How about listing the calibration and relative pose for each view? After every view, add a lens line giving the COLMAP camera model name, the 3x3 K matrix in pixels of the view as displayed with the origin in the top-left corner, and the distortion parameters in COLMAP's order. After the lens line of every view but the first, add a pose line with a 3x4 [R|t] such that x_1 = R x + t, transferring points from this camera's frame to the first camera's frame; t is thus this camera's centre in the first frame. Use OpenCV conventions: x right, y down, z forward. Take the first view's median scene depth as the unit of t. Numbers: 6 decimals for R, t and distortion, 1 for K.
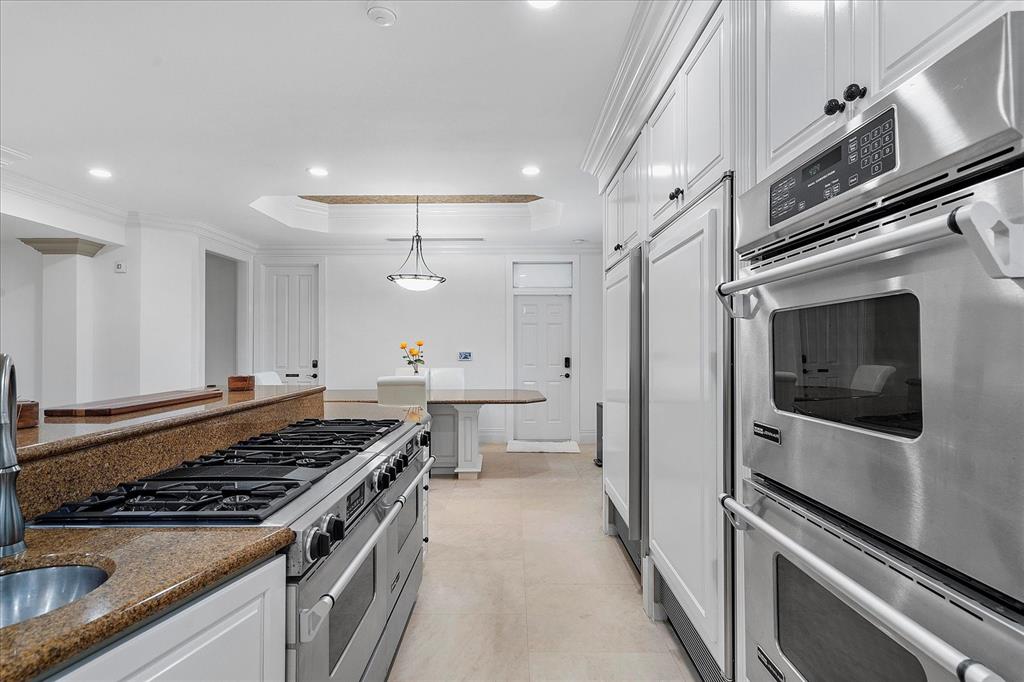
lens RADIAL K [[470.9, 0, 512.0], [0, 470.9, 341.0], [0, 0, 1]] dist [-0.001398, 0.000293]
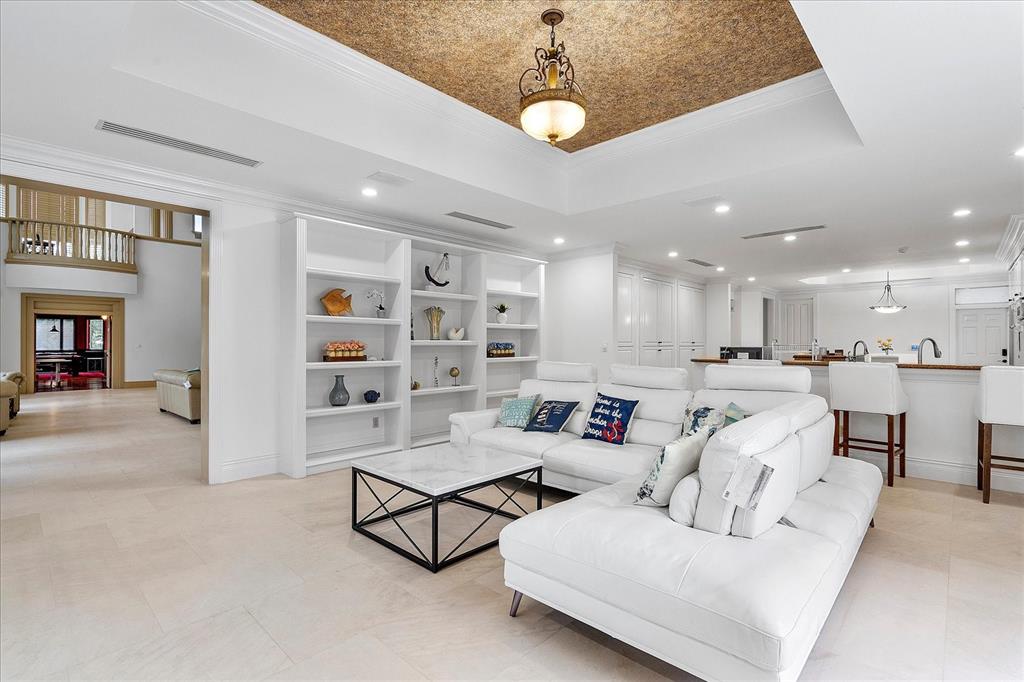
lens RADIAL K [[480.8, 0, 516.5], [0, 480.8, 341.4], [0, 0, 1]] dist [-0.002267, -0.000456]
pose [[0.726360, -0.000853, -0.687314, 0.047080], [0.002160, 0.999997, 0.001041, 0.006432], [0.687311, -0.002241, 0.726360, -1.432468]]
